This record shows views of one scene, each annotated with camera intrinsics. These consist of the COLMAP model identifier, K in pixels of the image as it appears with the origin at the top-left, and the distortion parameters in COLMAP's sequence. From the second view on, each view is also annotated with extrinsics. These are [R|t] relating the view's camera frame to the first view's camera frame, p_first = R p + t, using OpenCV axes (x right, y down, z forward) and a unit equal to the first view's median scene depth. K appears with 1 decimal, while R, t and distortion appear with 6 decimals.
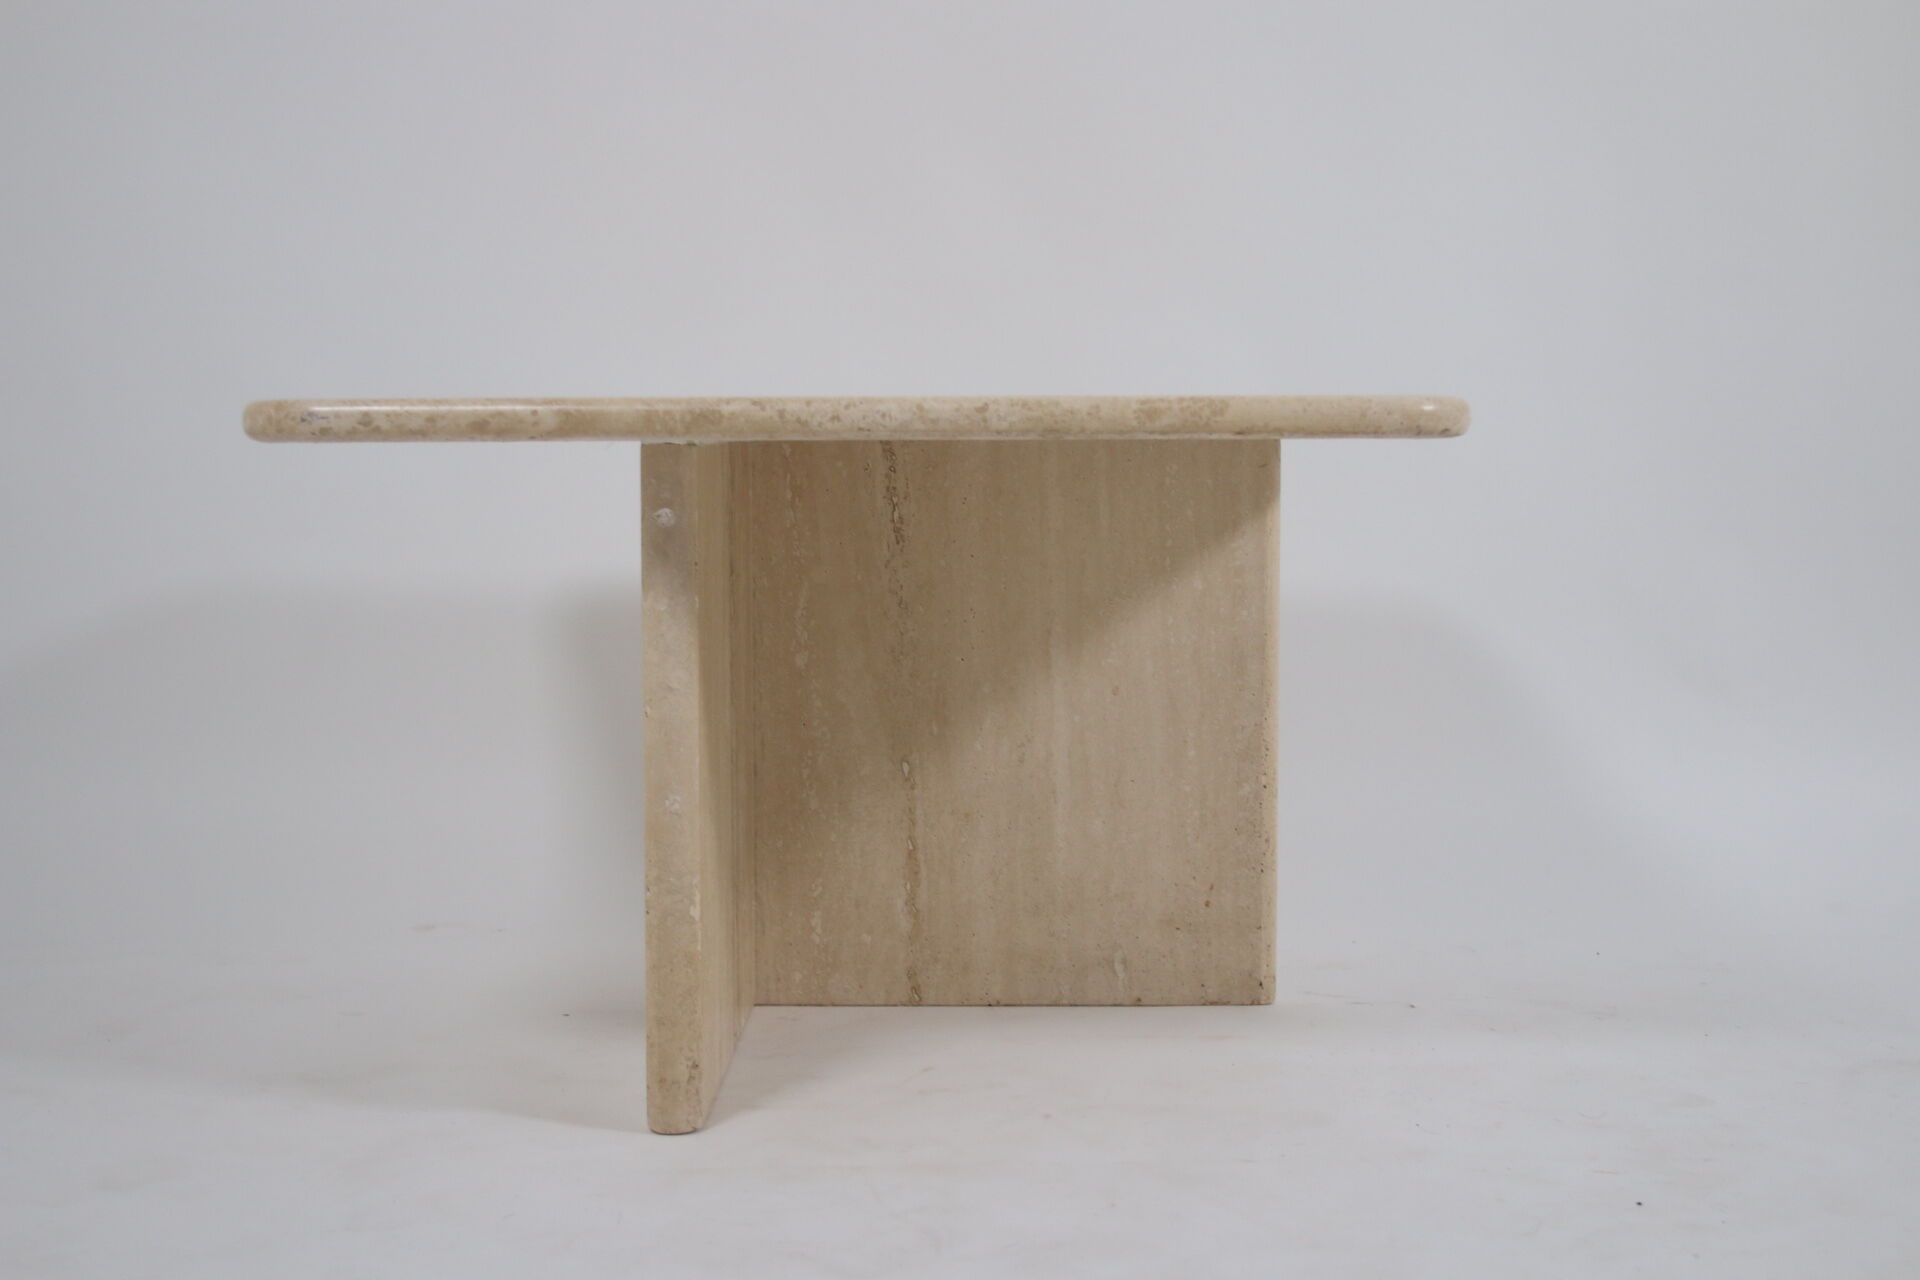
lens RADIAL K [[2877.6, 0, 951.4], [0, 2877.6, 640.6], [0, 0, 1]] dist [0.007520, 0.000000]
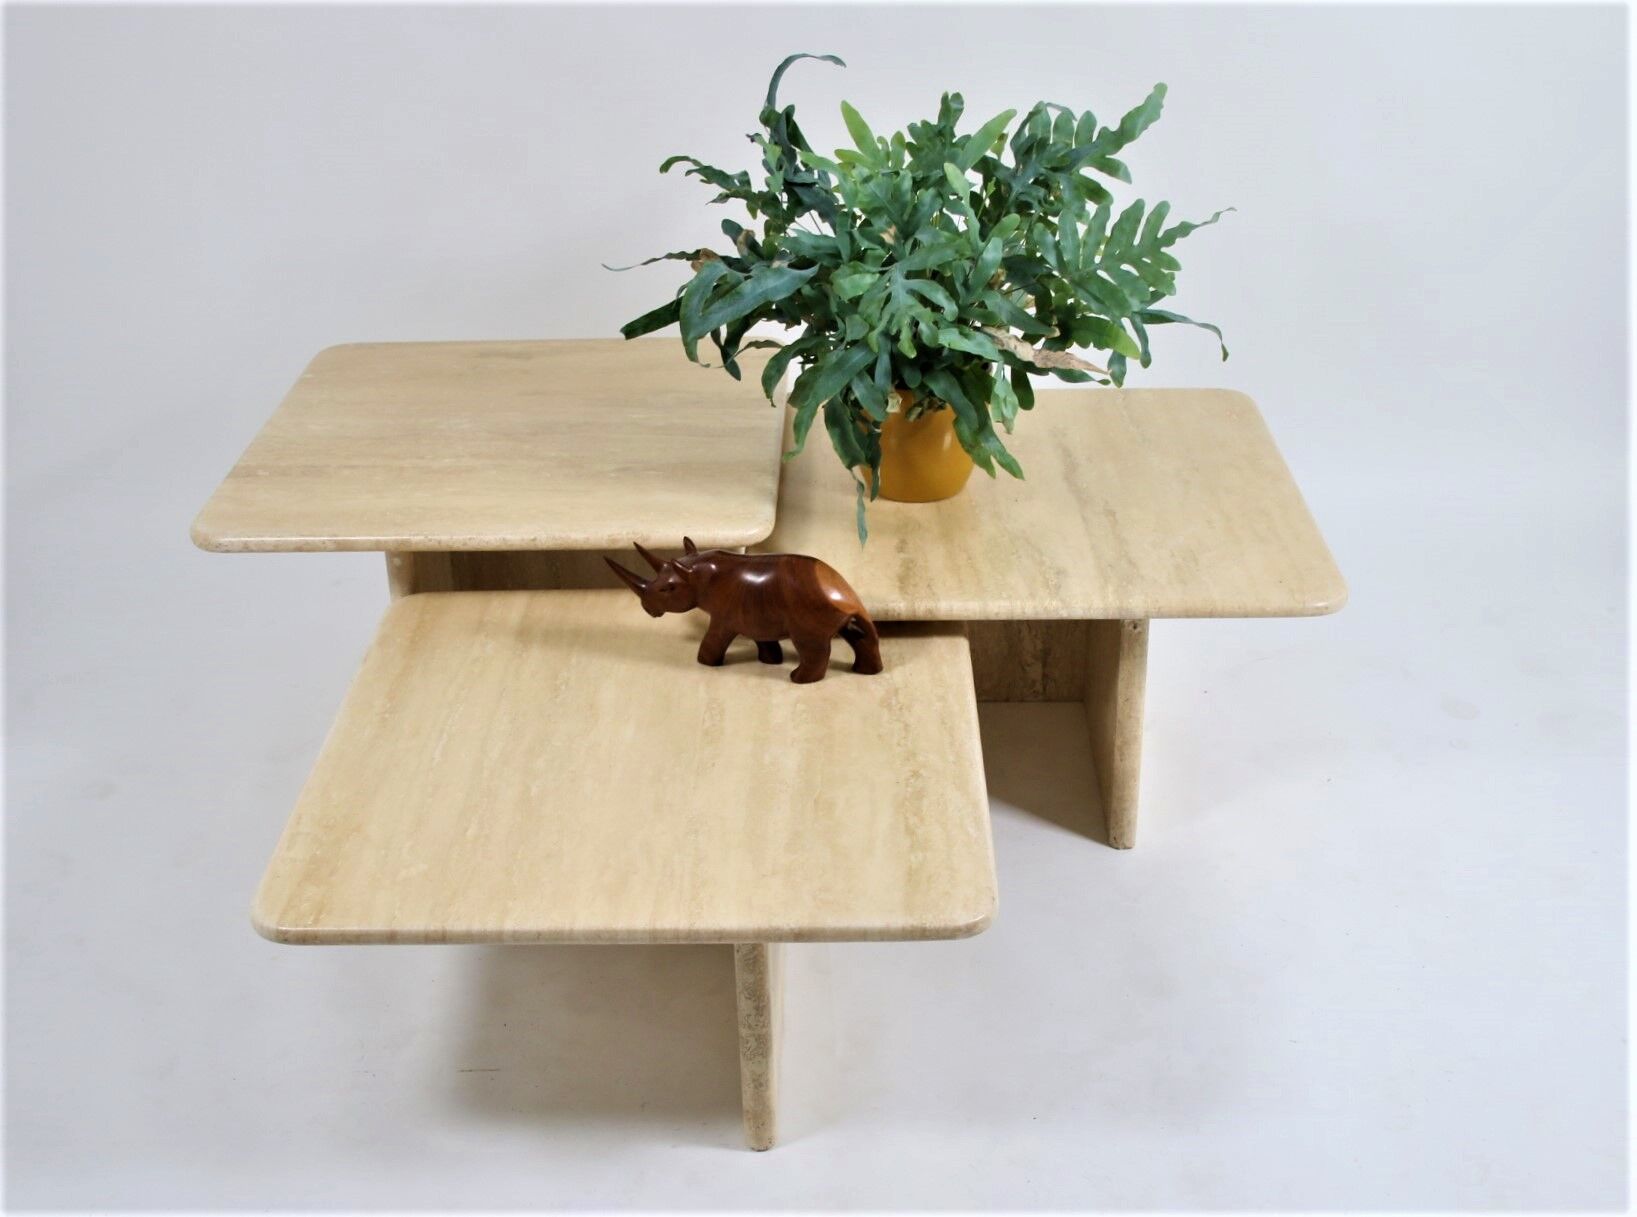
lens RADIAL K [[1947.6, 0, 807.3], [0, 1947.6, 608.9], [0, 0, 1]] dist [-0.080164, 0.000000]
pose [[0.999860, -0.012840, -0.010750, 0.213804], [0.016006, 0.921479, 0.388097, -0.552932], [0.004923, -0.388215, 0.921556, -0.311140]]
